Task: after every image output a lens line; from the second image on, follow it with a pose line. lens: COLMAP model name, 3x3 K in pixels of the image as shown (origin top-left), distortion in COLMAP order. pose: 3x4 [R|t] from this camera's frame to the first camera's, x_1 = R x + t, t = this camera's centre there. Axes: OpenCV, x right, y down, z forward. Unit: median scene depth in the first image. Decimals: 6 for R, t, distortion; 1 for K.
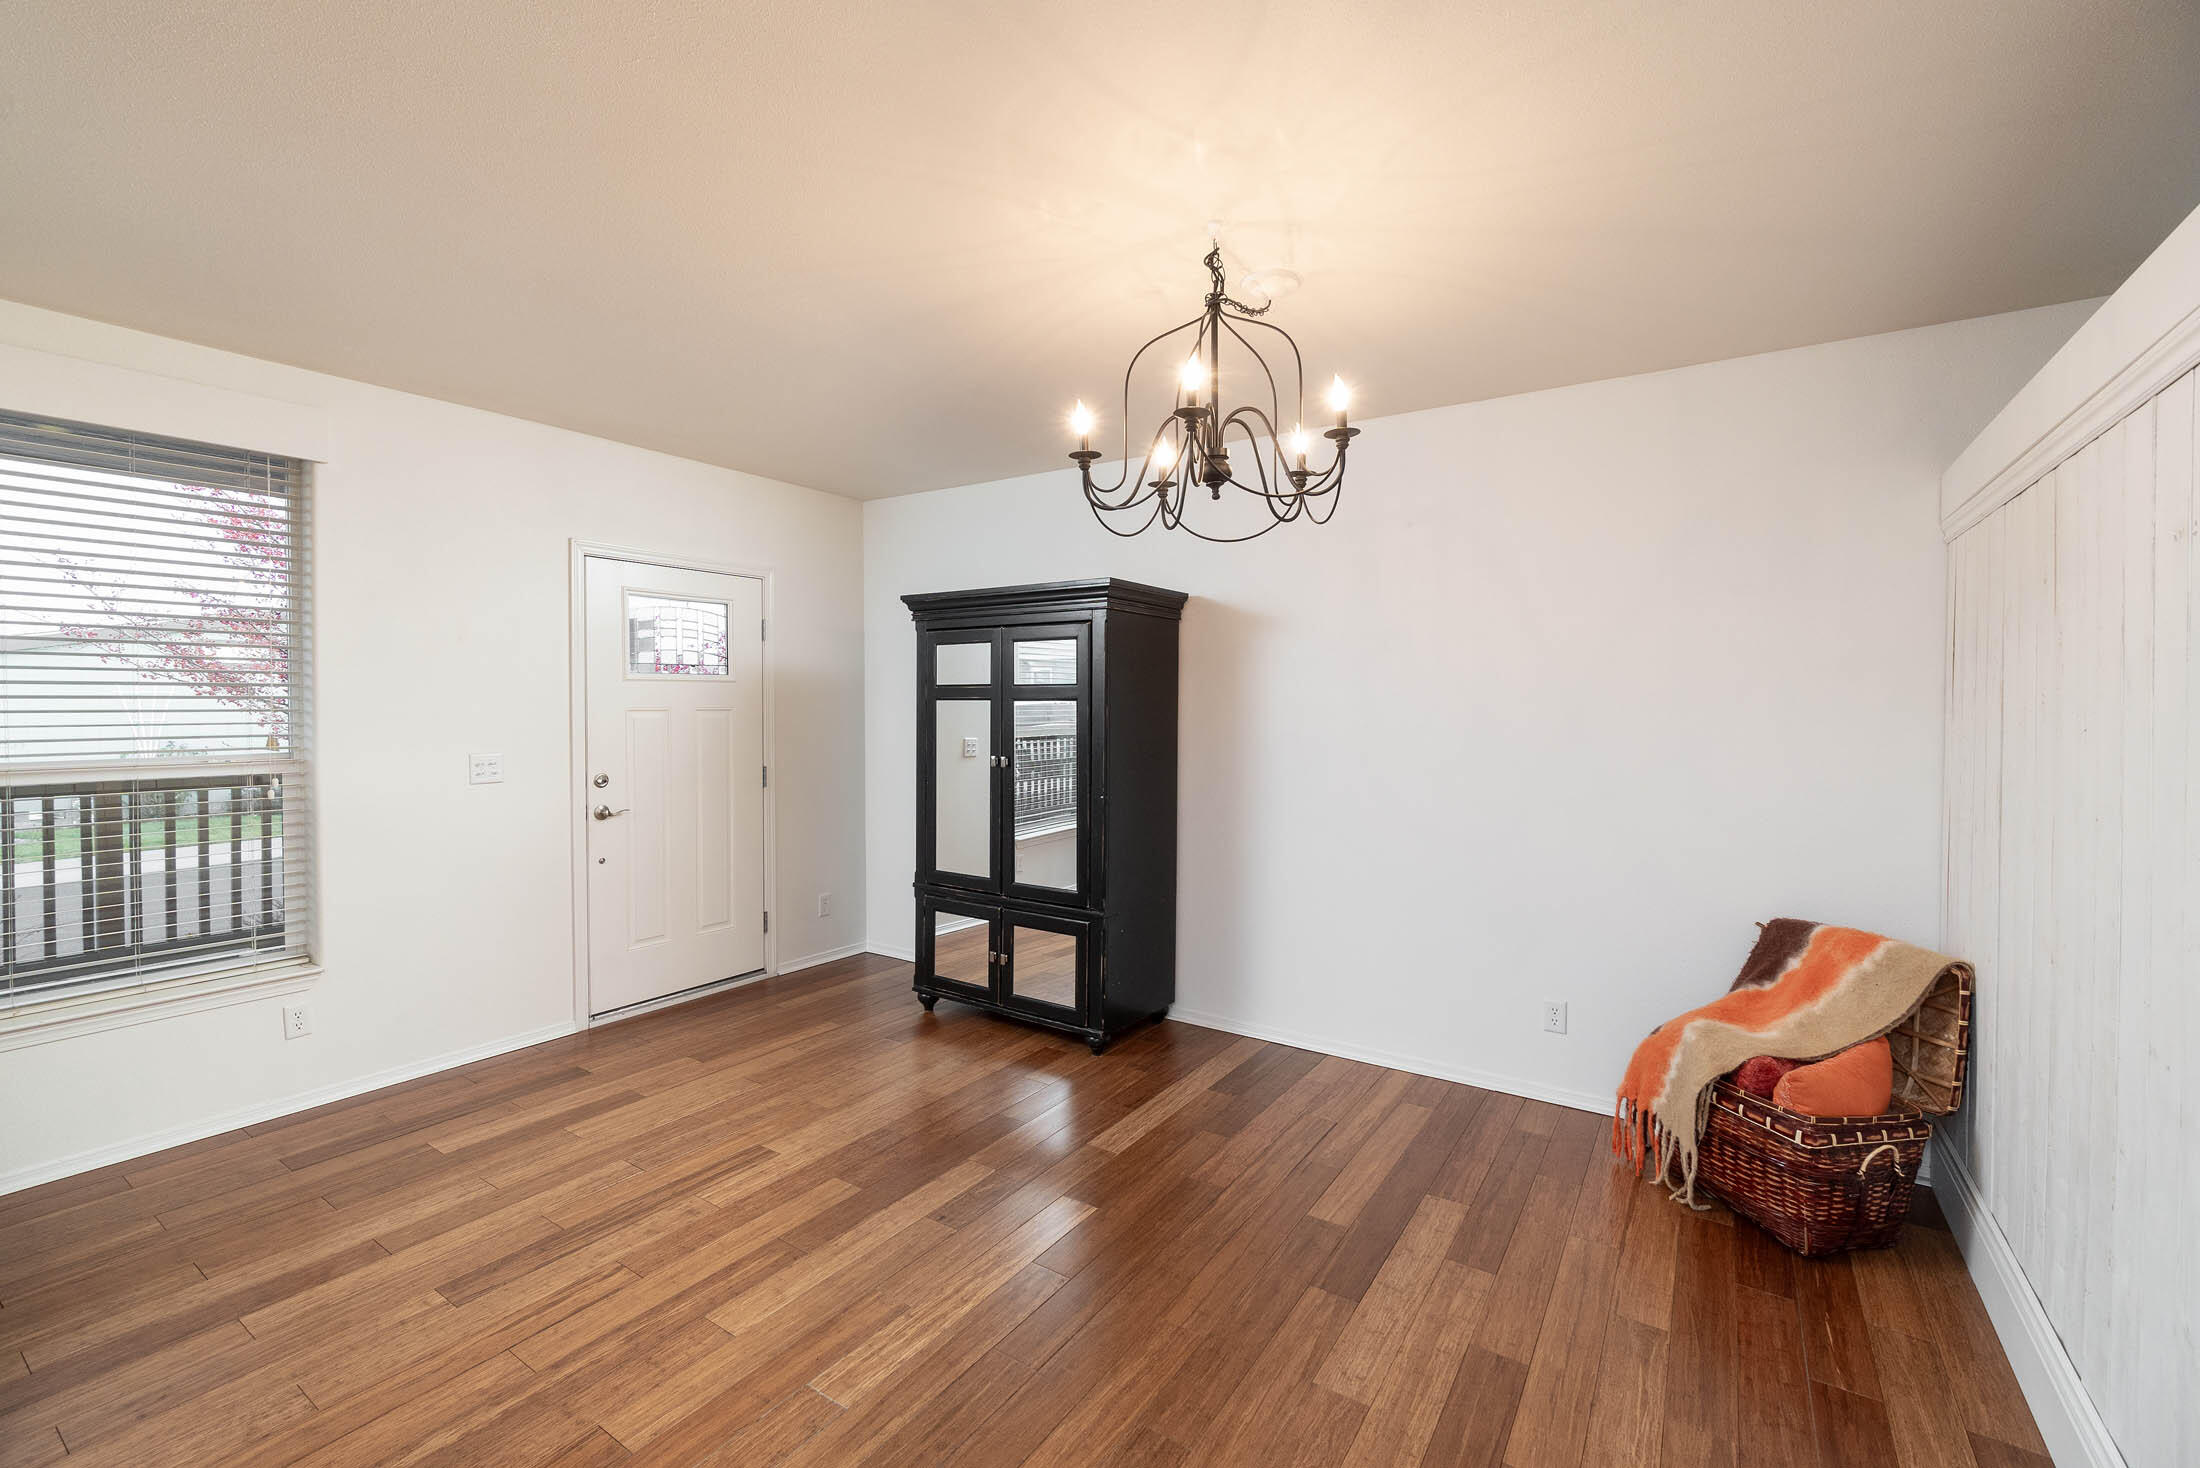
lens RADIAL K [[973.1, 0, 1082.5], [0, 973.1, 724.1], [0, 0, 1]] dist [-0.002776, -0.000317]
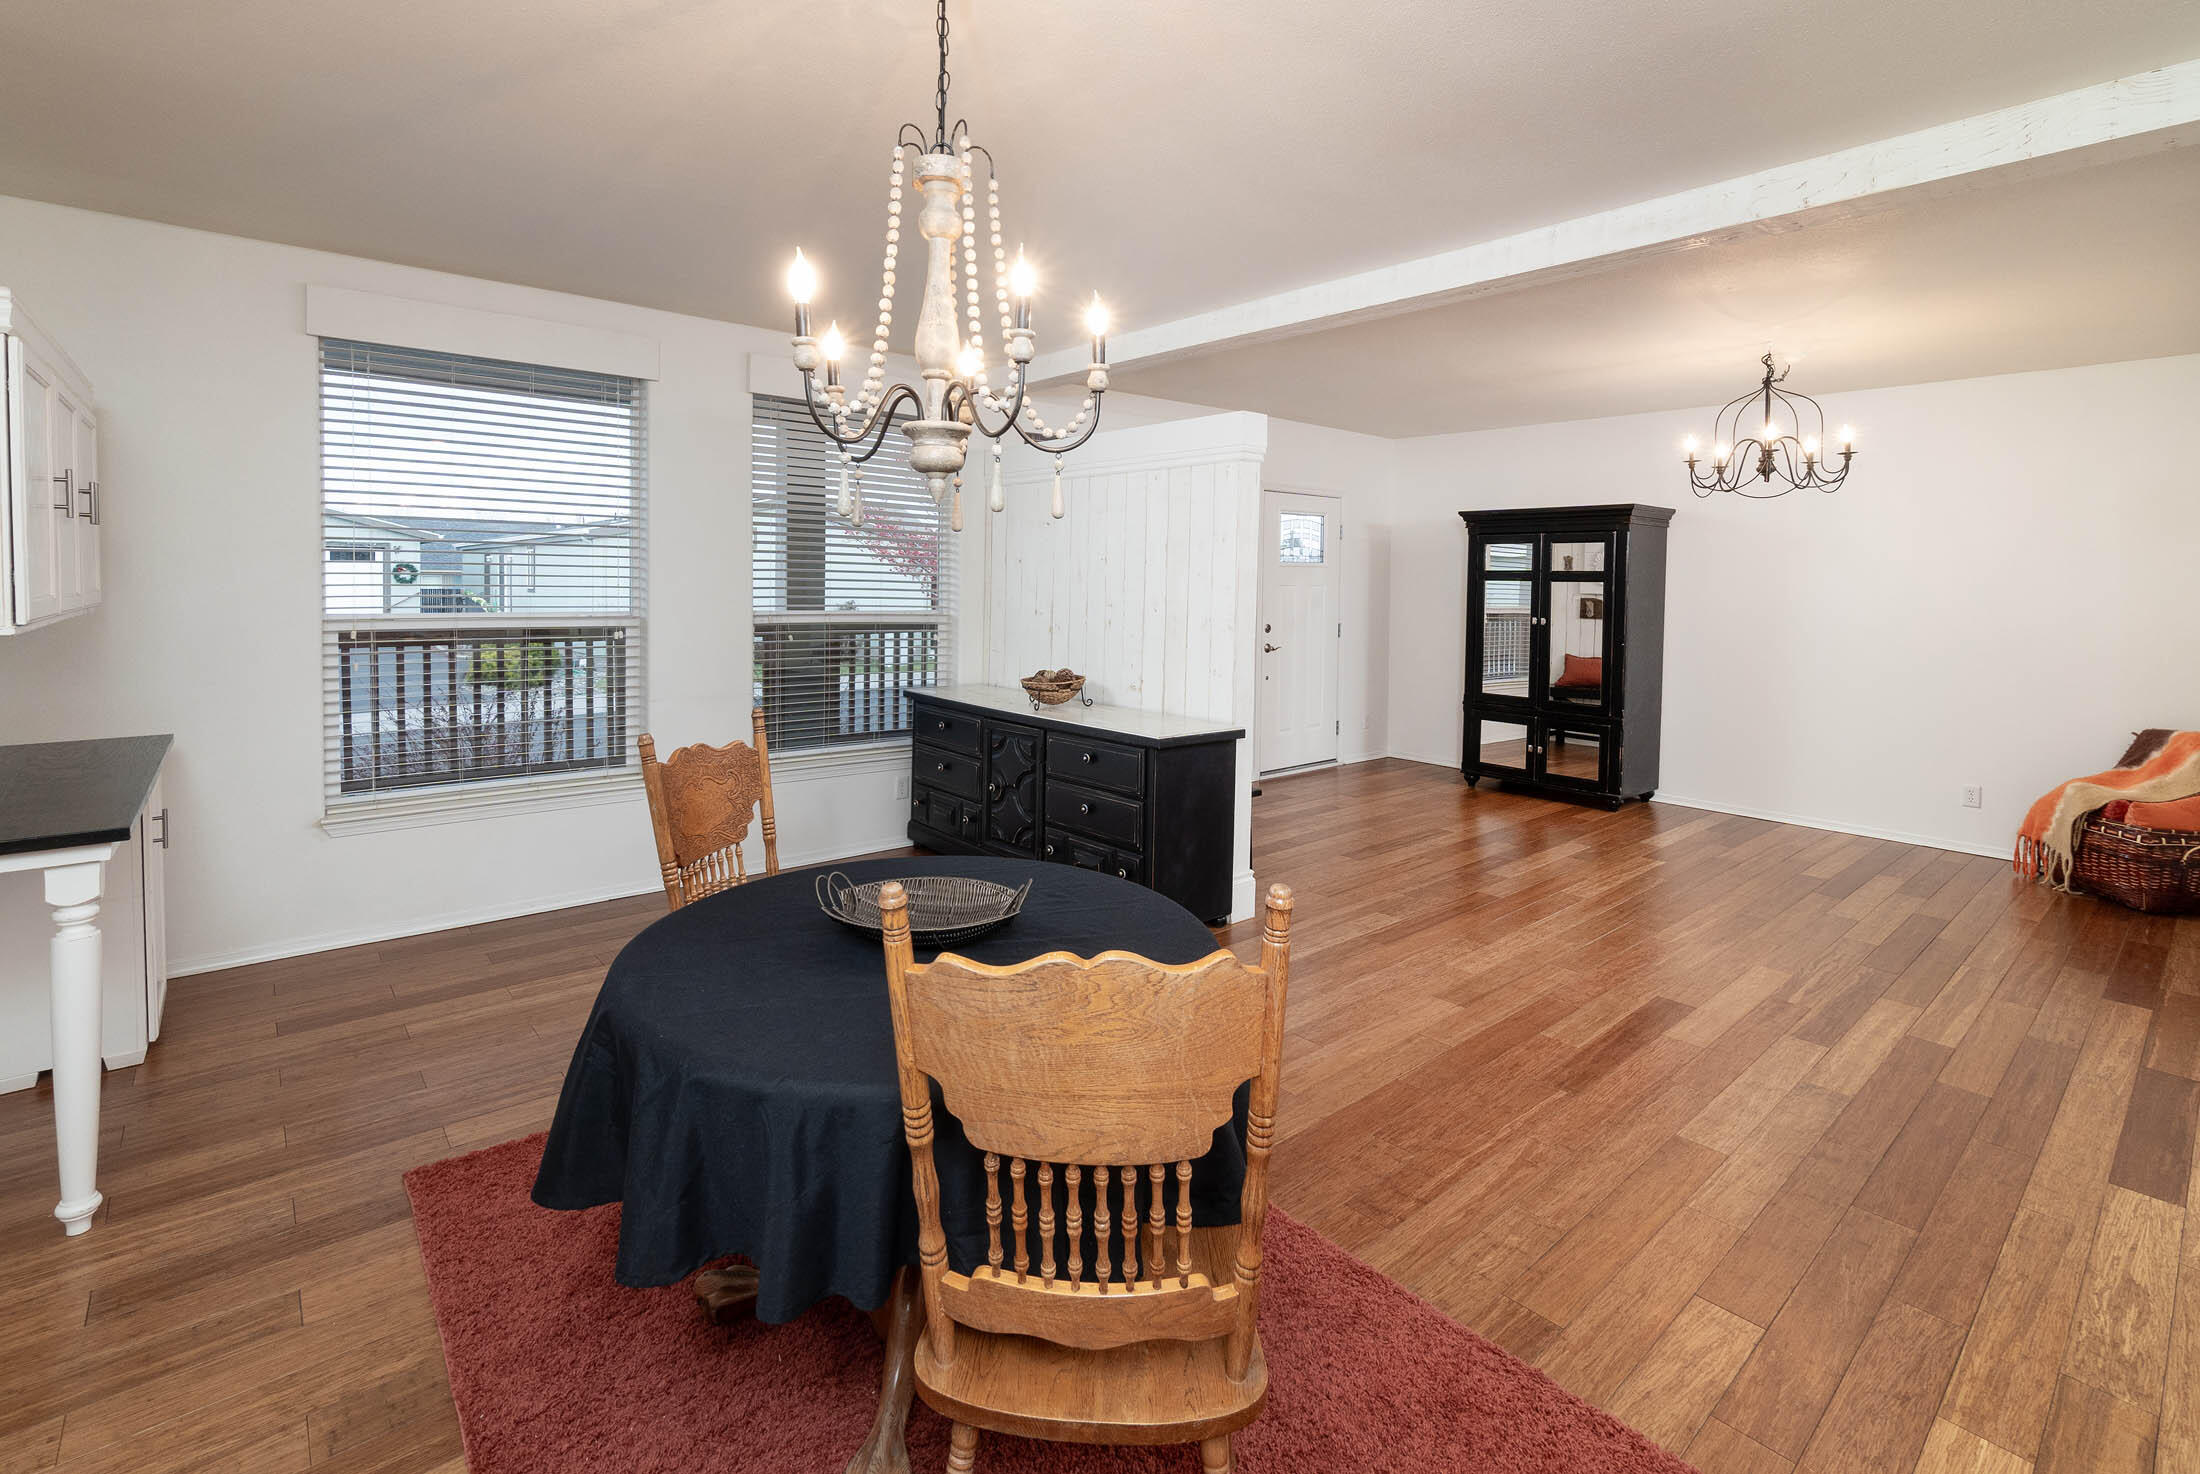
lens RADIAL K [[1005.5, 0, 1089.2], [0, 1005.5, 606.2], [0, 0, 1]] dist [0.002961, 0.002210]
pose [[0.961897, 0.016944, -0.272886, -0.455644], [-0.015407, 0.999851, 0.007776, 0.018174], [0.272977, -0.003275, 0.962015, -0.980623]]
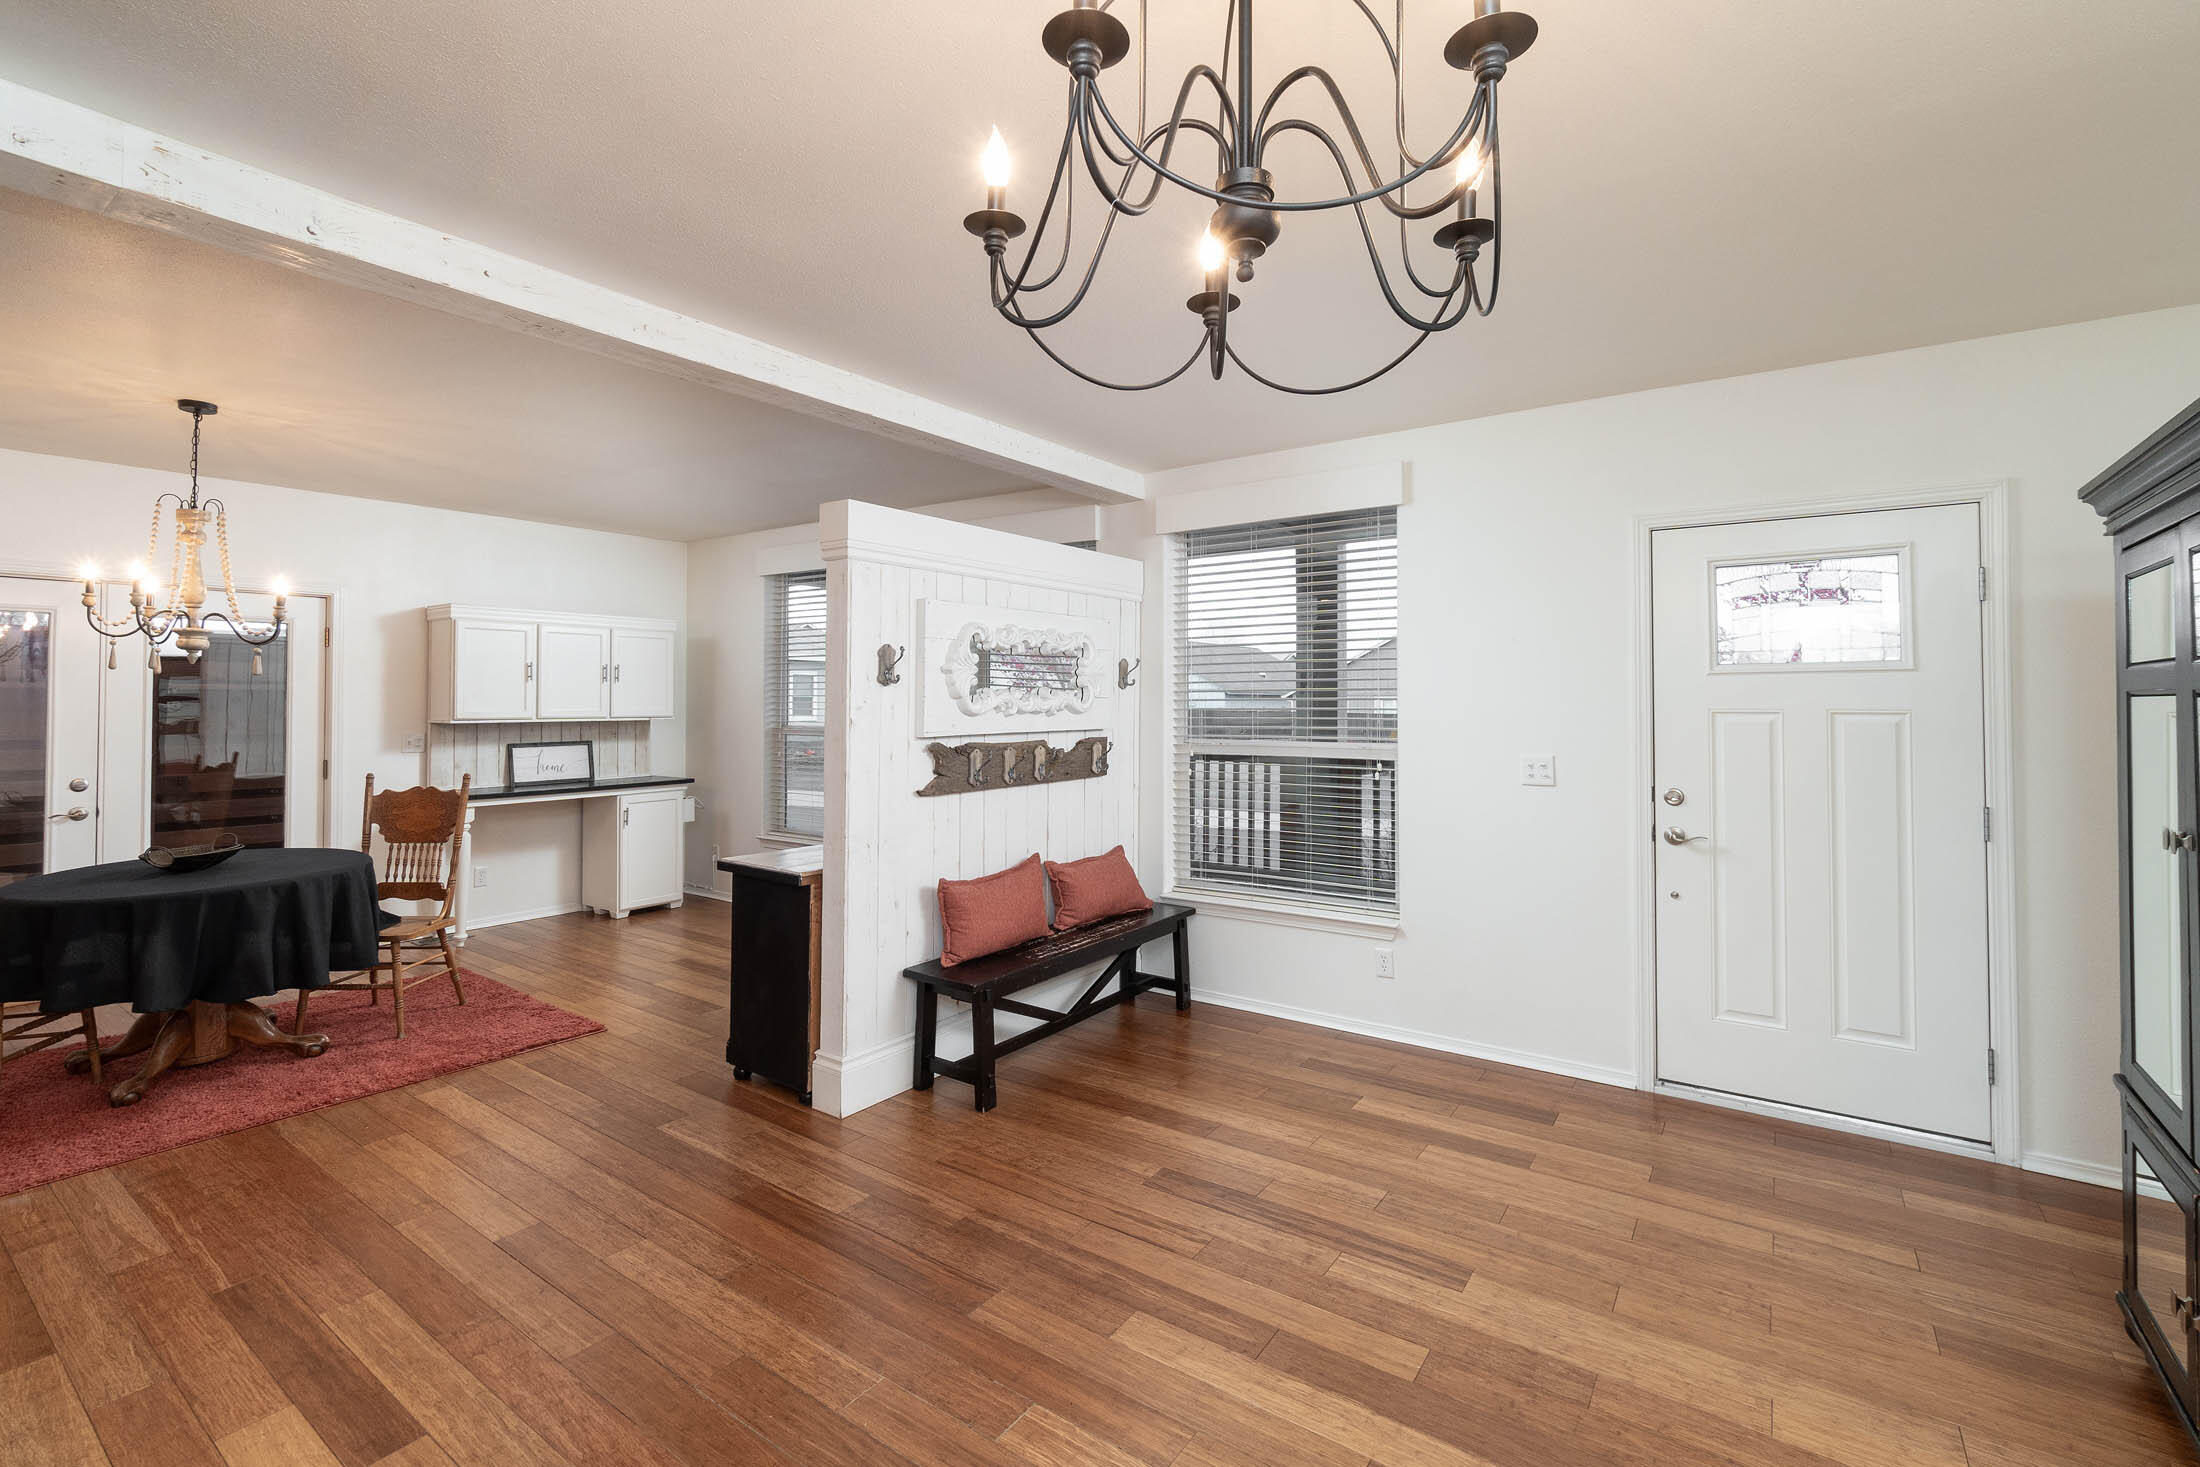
lens RADIAL K [[973.1, 0, 1086.1], [0, 973.1, 685.1], [0, 0, 1]] dist [-0.002776, -0.000317]
pose [[-0.029019, -0.017059, -0.999433, 0.484333], [-0.022739, 0.999607, -0.016402, -0.017336], [0.999320, 0.022250, -0.029395, 0.735510]]
